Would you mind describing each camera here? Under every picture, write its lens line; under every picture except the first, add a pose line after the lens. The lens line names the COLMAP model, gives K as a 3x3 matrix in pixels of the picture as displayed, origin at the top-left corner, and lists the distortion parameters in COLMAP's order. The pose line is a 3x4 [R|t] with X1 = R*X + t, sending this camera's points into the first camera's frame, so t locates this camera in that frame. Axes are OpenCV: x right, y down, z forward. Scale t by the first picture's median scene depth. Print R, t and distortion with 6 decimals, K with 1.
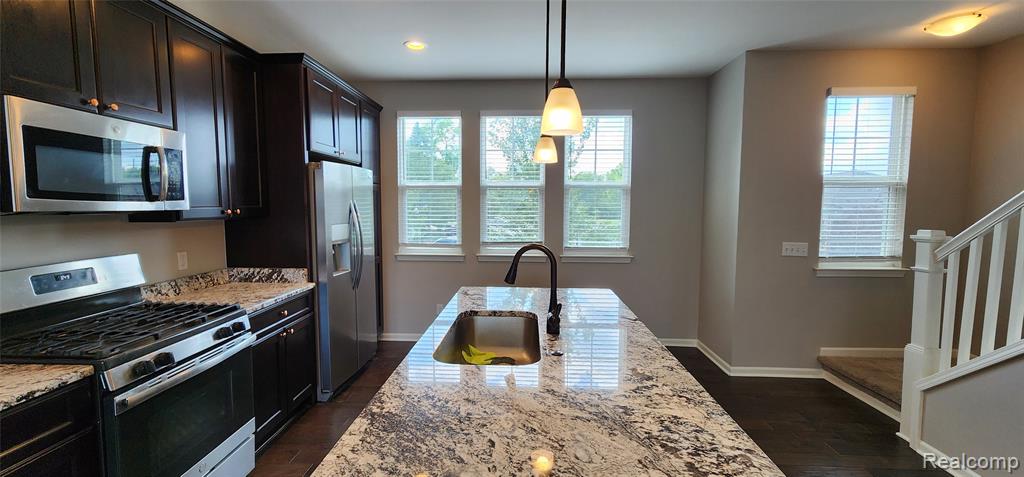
lens RADIAL K [[416.2, 0, 505.5], [0, 416.2, 235.5], [0, 0, 1]] dist [-0.001826, 0.000083]
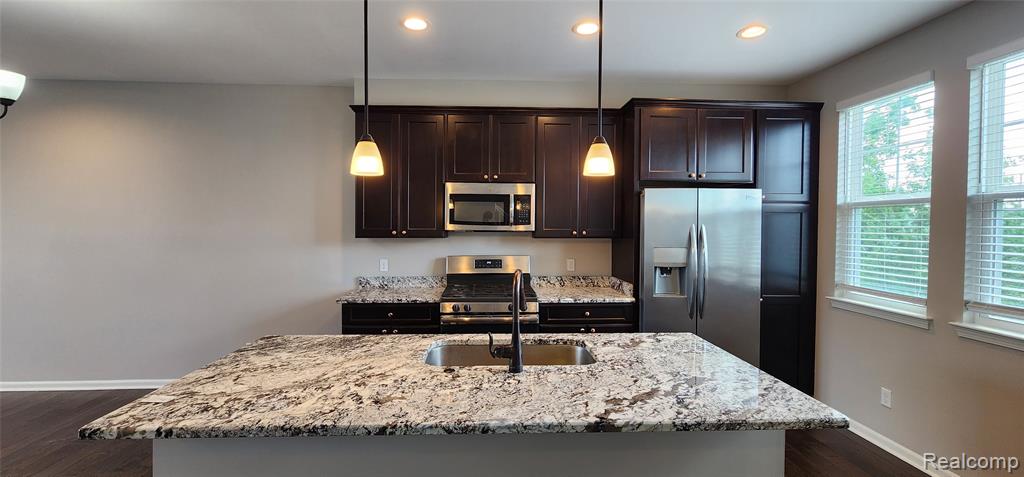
lens RADIAL K [[416.2, 0, 505.5], [0, 416.2, 235.5], [0, 0, 1]] dist [-0.001826, 0.000083]
pose [[0.107992, 0.022141, -0.993905, 0.606808], [-0.082109, 0.996535, 0.013278, -0.040427], [0.990755, 0.080175, 0.109435, 0.521099]]
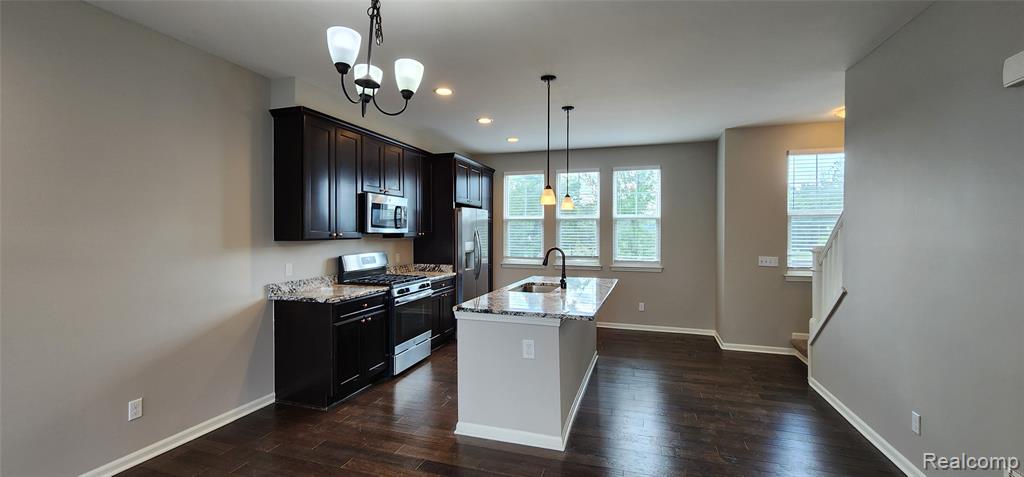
lens RADIAL K [[416.2, 0, 505.5], [0, 416.2, 235.5], [0, 0, 1]] dist [-0.001826, 0.000083]
pose [[0.963446, 0.000860, -0.267900, 0.246436], [-0.019542, 0.997556, -0.067076, 0.068282], [0.267188, 0.069860, 0.961109, -0.728278]]
